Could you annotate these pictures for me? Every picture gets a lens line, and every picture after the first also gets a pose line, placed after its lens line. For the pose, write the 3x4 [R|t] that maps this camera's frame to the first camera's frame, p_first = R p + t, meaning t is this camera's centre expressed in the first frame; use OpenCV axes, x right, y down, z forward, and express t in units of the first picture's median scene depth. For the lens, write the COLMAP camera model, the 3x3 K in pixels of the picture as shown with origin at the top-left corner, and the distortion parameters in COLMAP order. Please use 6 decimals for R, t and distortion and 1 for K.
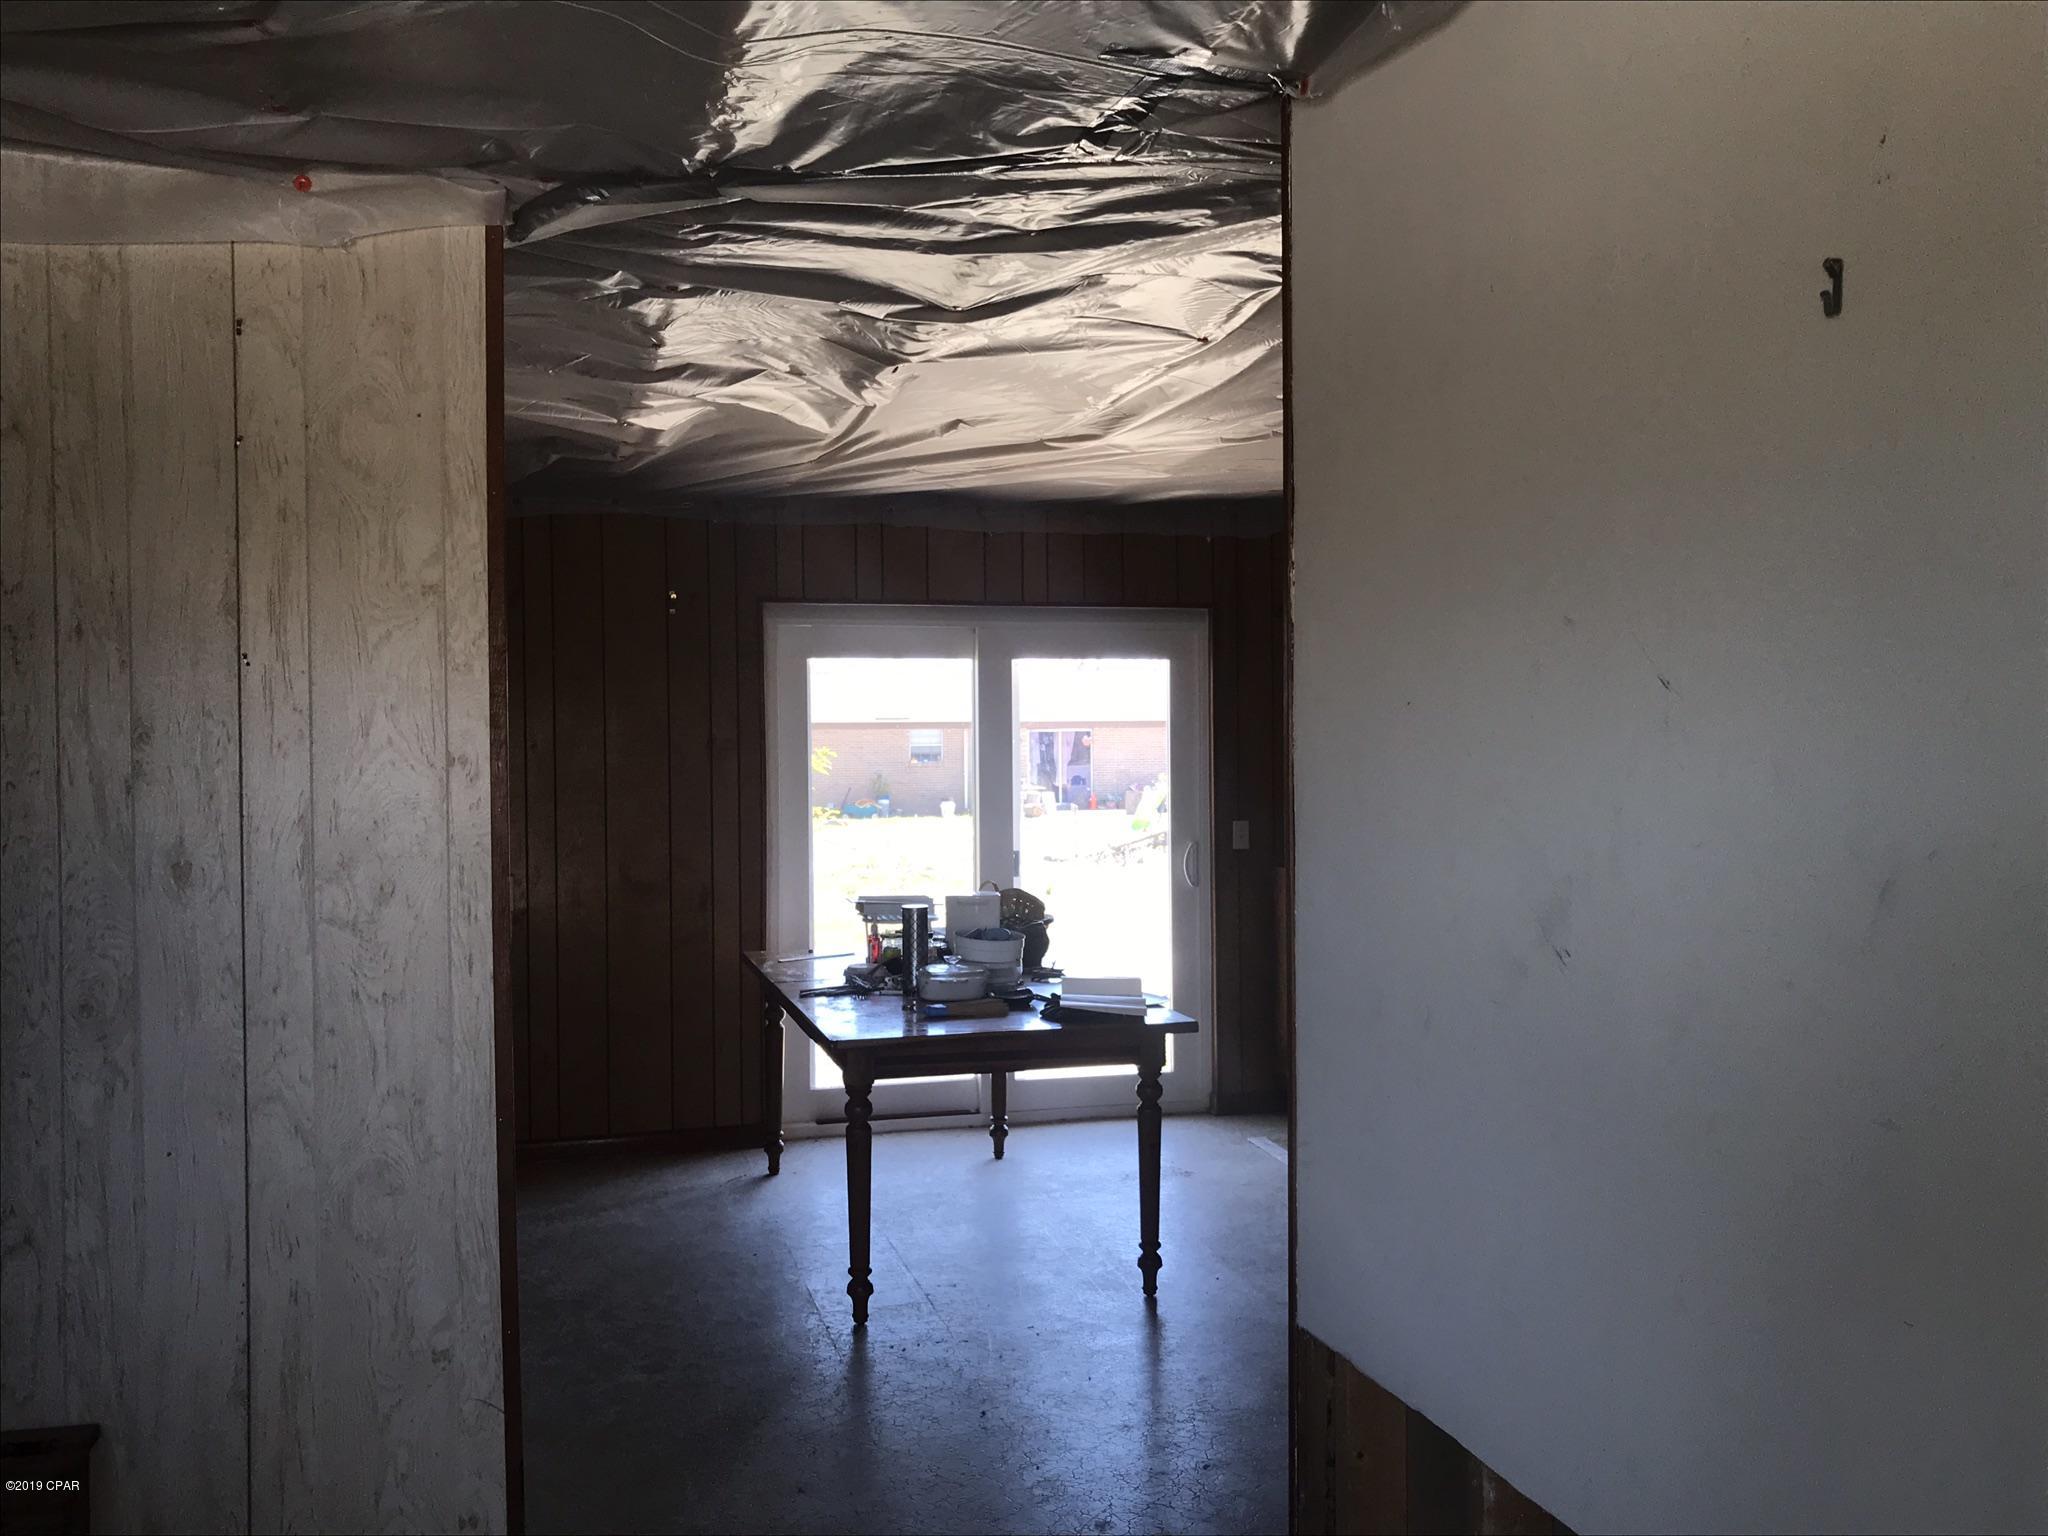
lens RADIAL K [[1777.6, 0, 1021.5], [0, 1777.6, 762.2], [0, 0, 1]] dist [0.003241, 0.004508]
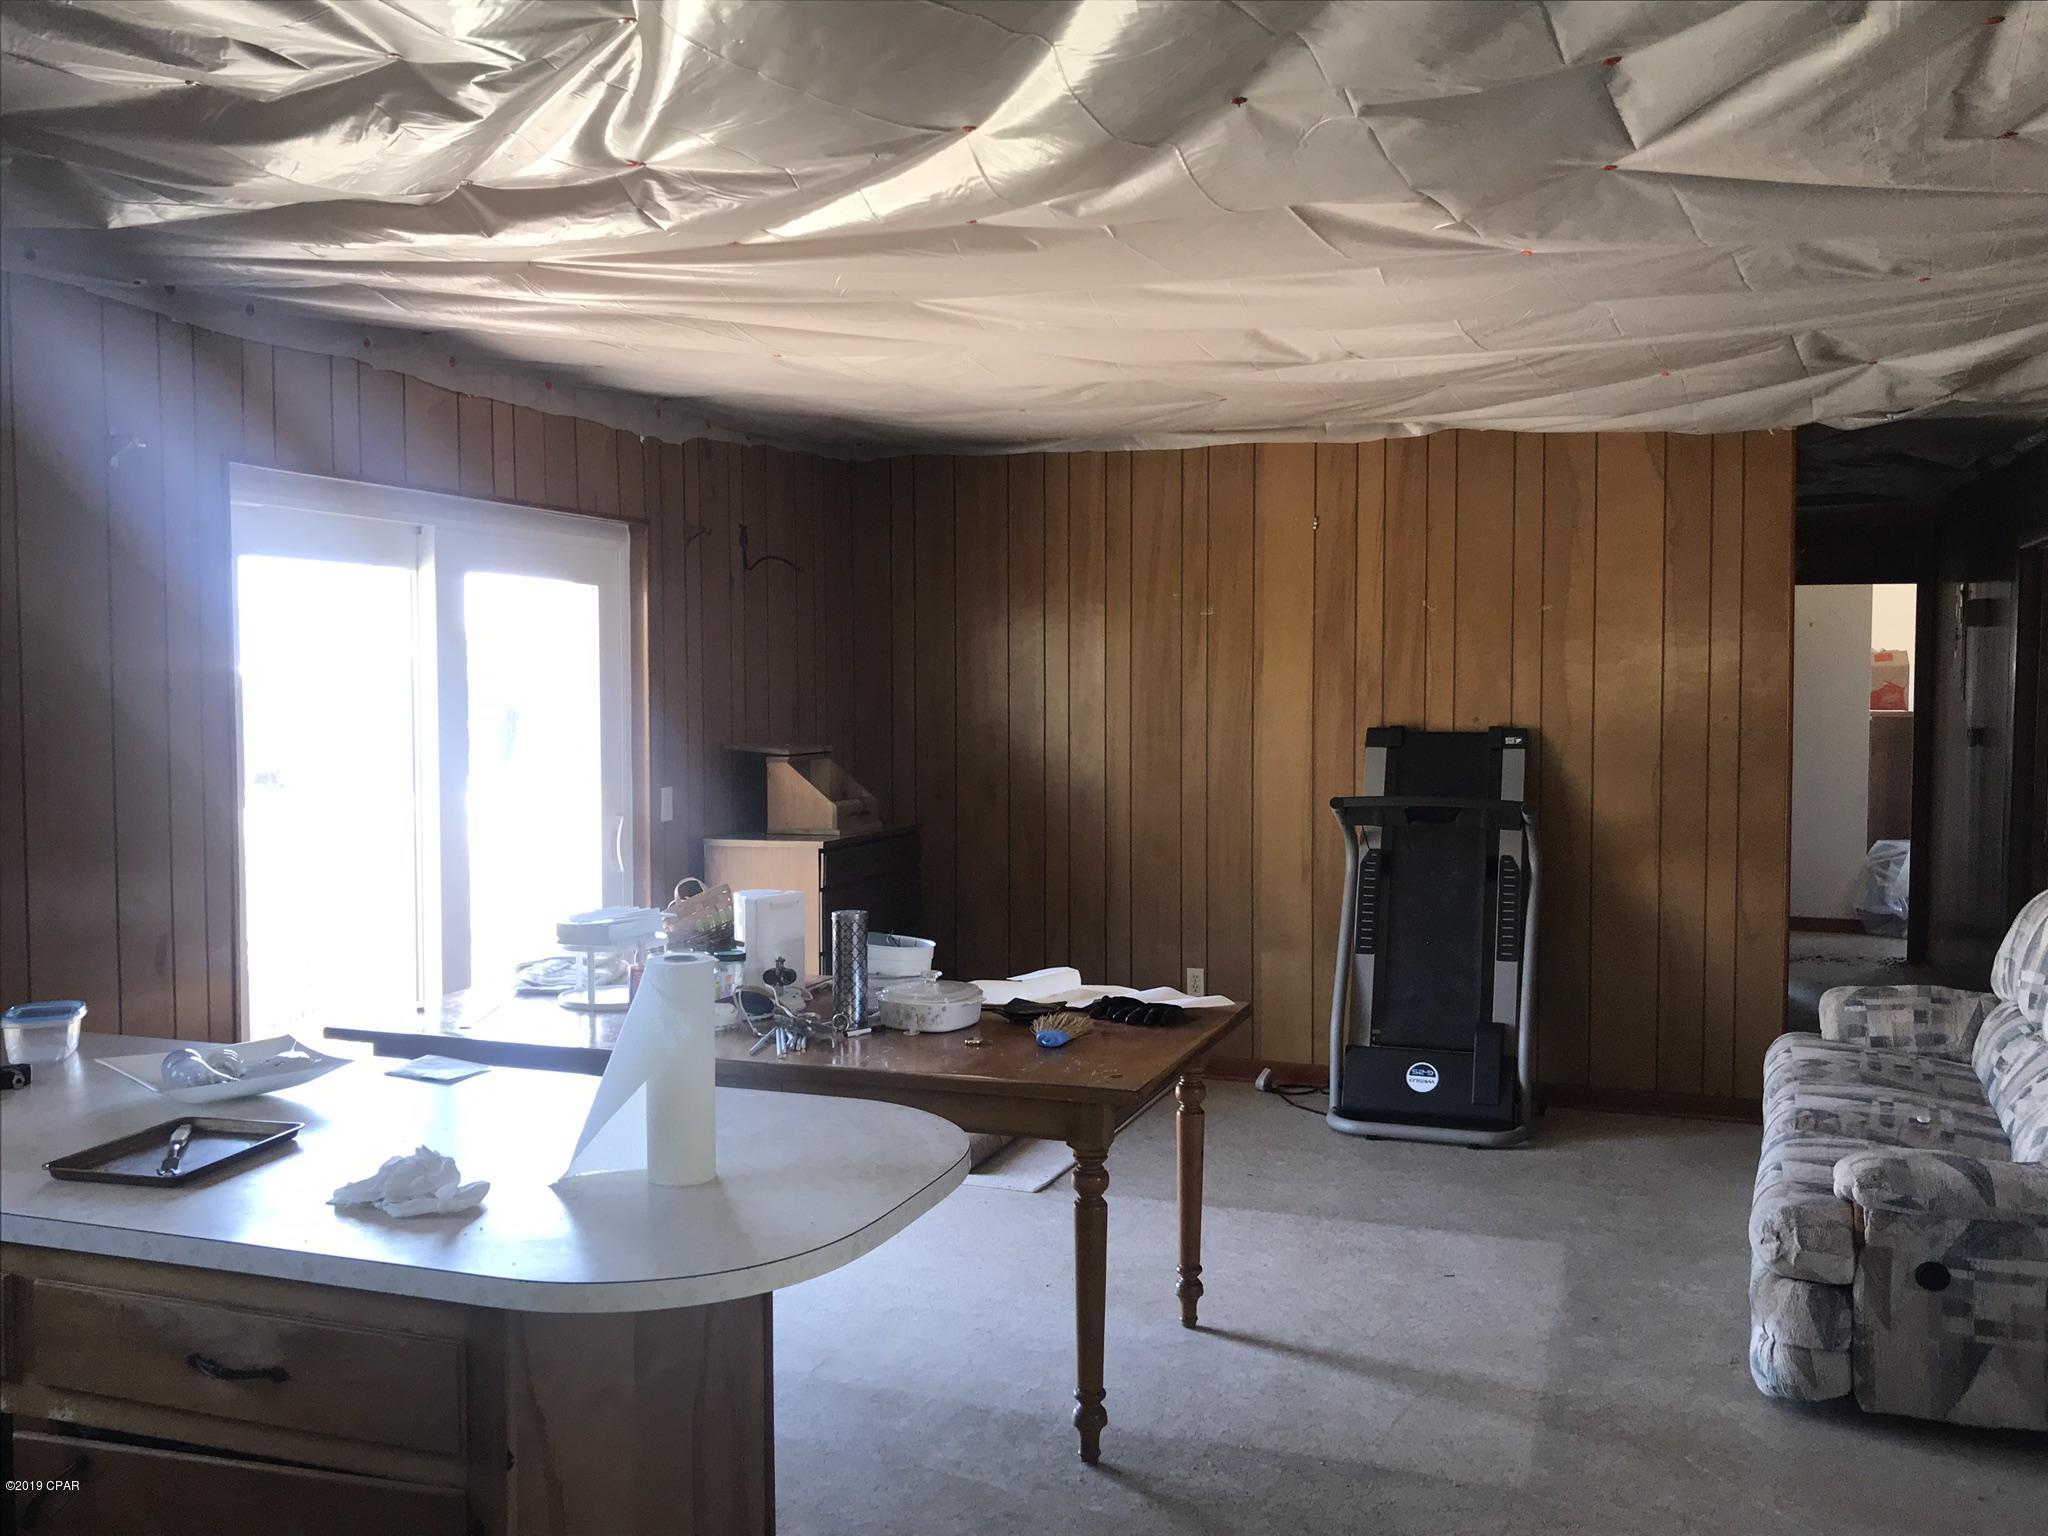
lens RADIAL K [[1809.6, 0, 1023.5], [0, 1809.6, 754.6], [0, 0, 1]] dist [0.043961, -0.123938]
pose [[0.566474, -0.021884, 0.823789, -0.500565], [0.005607, 0.999727, 0.022703, -0.000090], [-0.824060, -0.008242, 0.566442, 0.411052]]
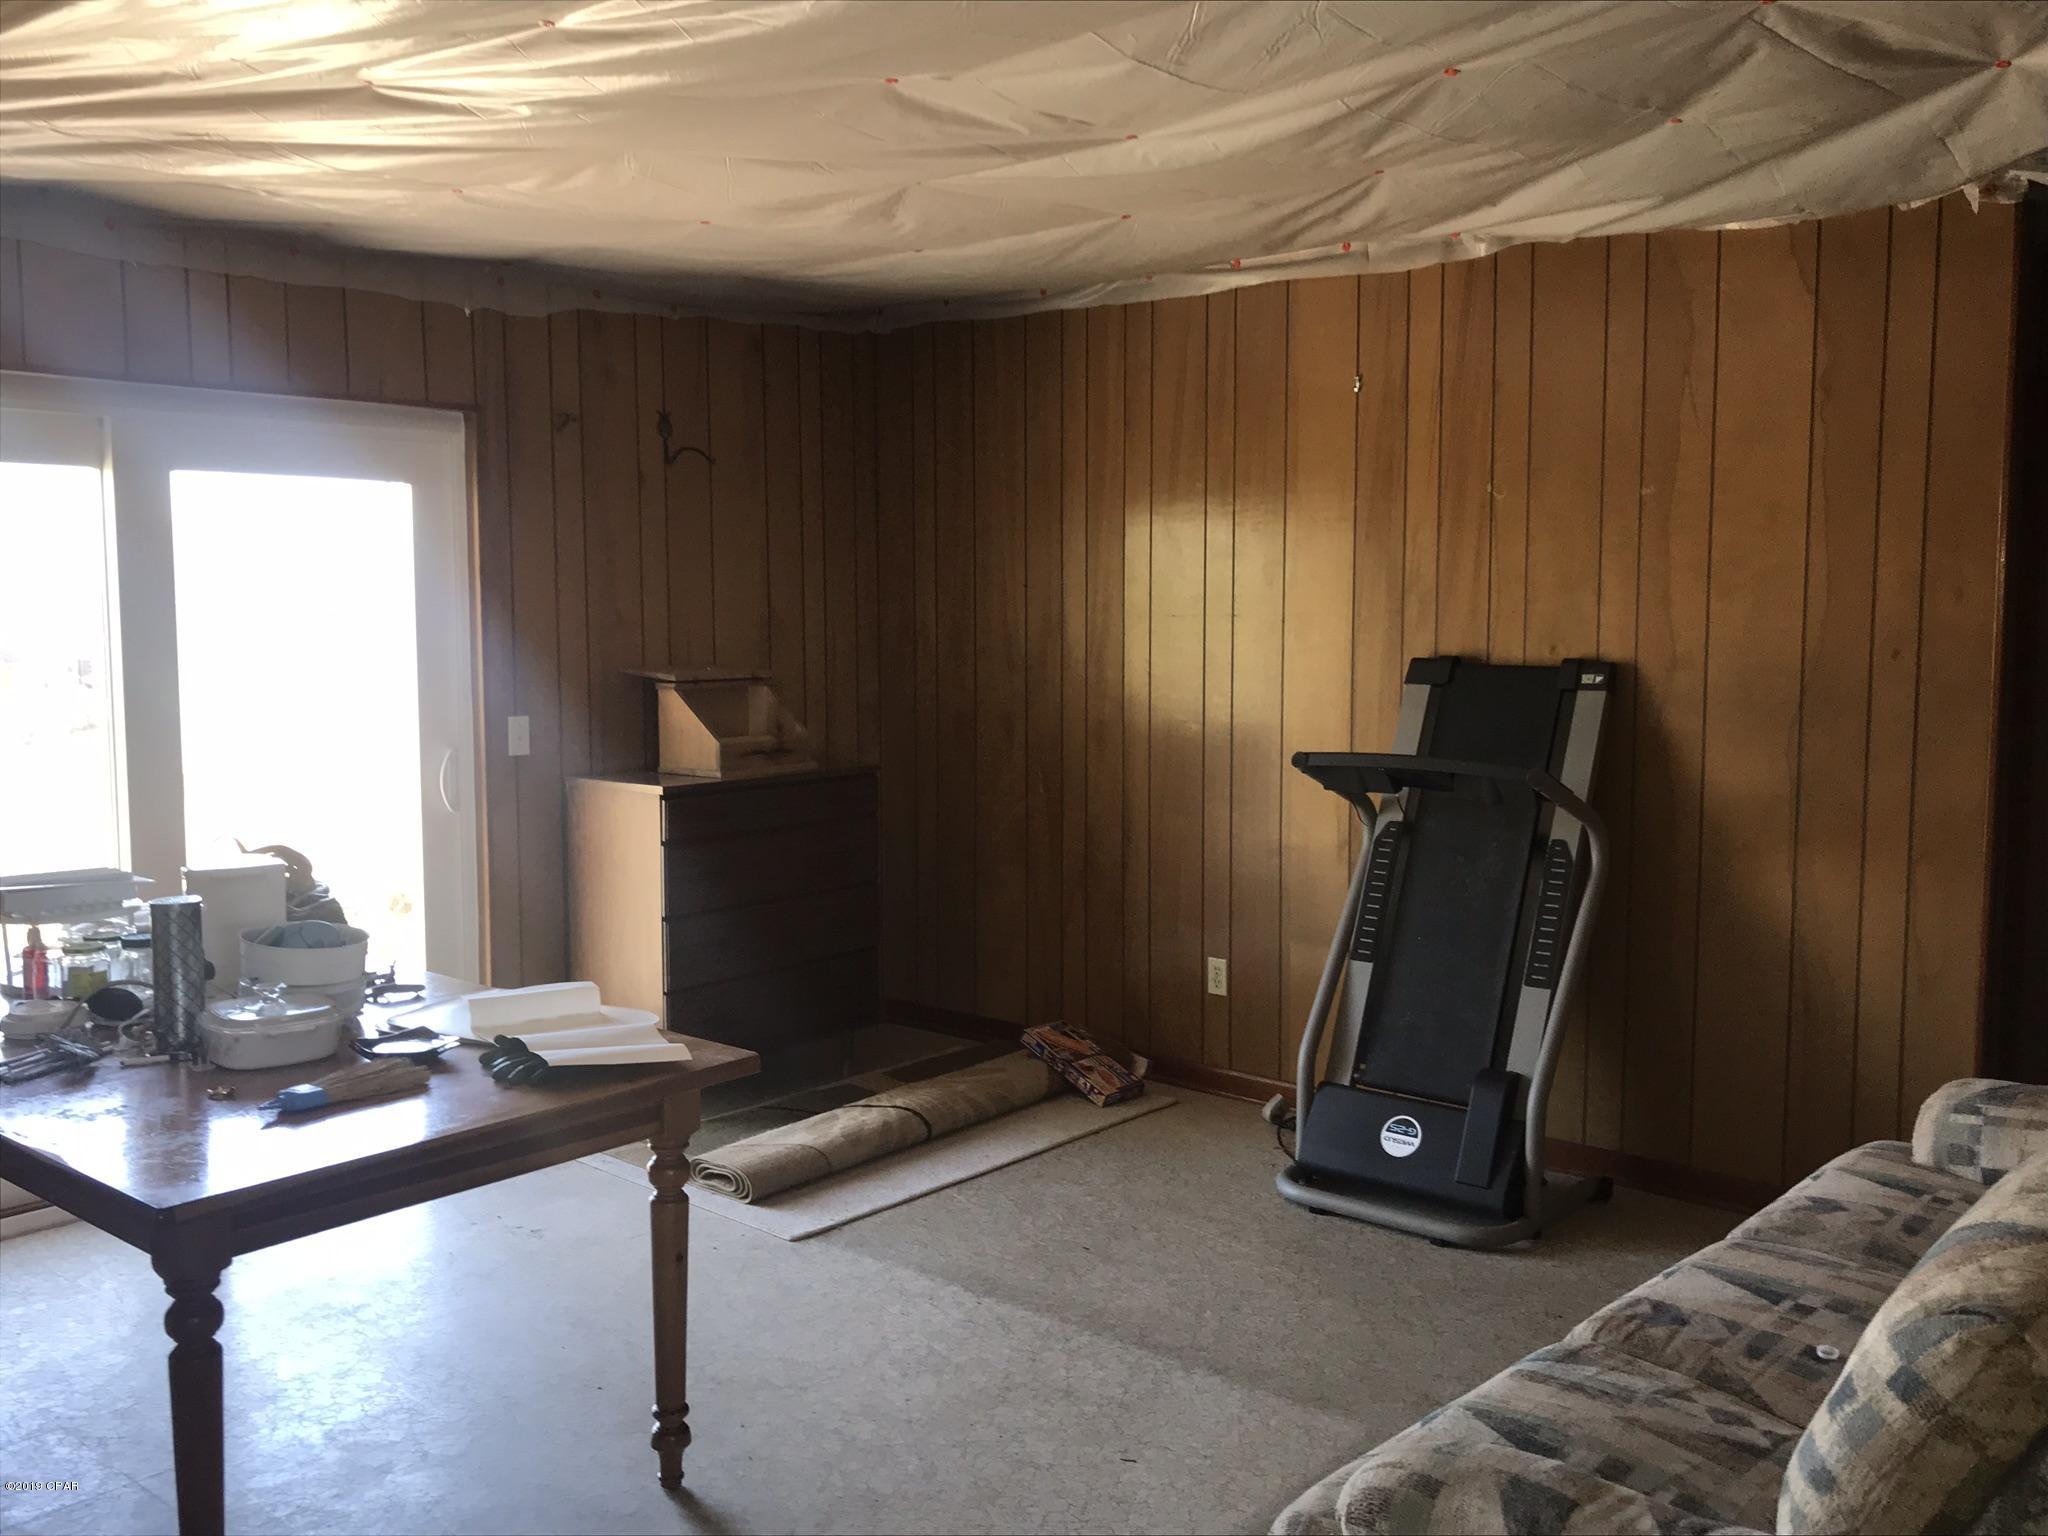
lens RADIAL K [[1777.6, 0, 1021.5], [0, 1777.6, 762.2], [0, 0, 1]] dist [0.003241, 0.004508]
pose [[0.820941, -0.041349, 0.569513, -0.126751], [-0.002441, 0.997111, 0.075913, -0.003417], [-0.571007, -0.063710, 0.818469, 0.313033]]
